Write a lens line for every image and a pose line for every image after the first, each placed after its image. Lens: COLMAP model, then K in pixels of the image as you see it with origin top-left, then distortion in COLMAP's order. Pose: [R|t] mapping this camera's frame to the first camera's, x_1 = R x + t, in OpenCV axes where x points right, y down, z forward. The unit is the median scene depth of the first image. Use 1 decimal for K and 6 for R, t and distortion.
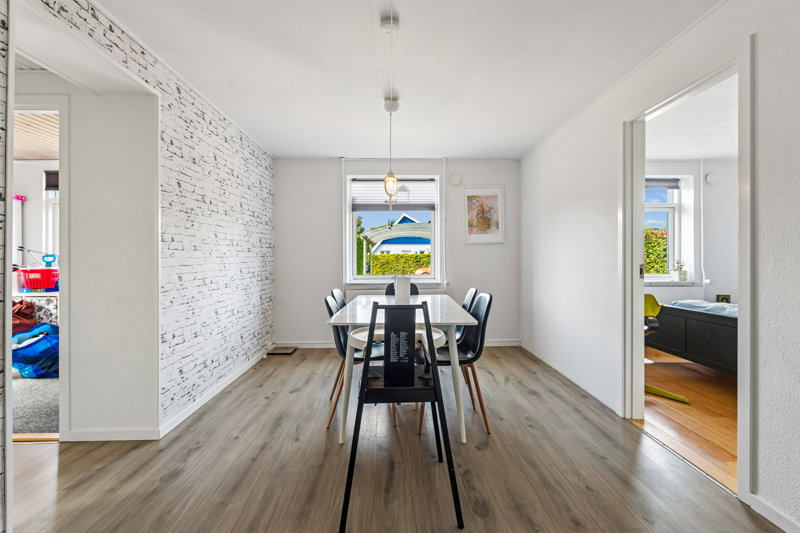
lens RADIAL K [[374.7, 0, 398.9], [0, 374.7, 260.9], [0, 0, 1]] dist [0.003590, -0.000032]
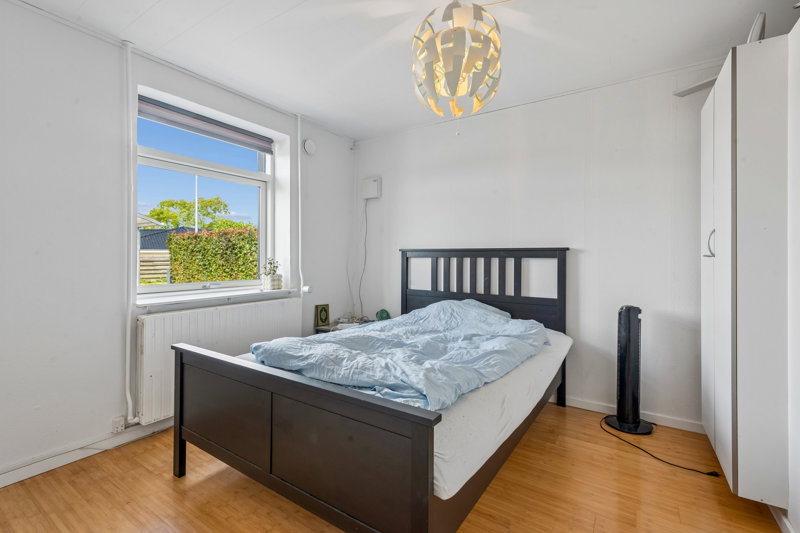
lens RADIAL K [[358.4, 0, 399.5], [0, 358.4, 260.5], [0, 0, 1]] dist [0.001254, -0.000004]
pose [[0.577590, -0.001421, 0.816326, 0.356040], [-0.001846, 0.999994, 0.003047, -0.001633], [-0.816325, -0.003267, 0.577584, 0.445779]]
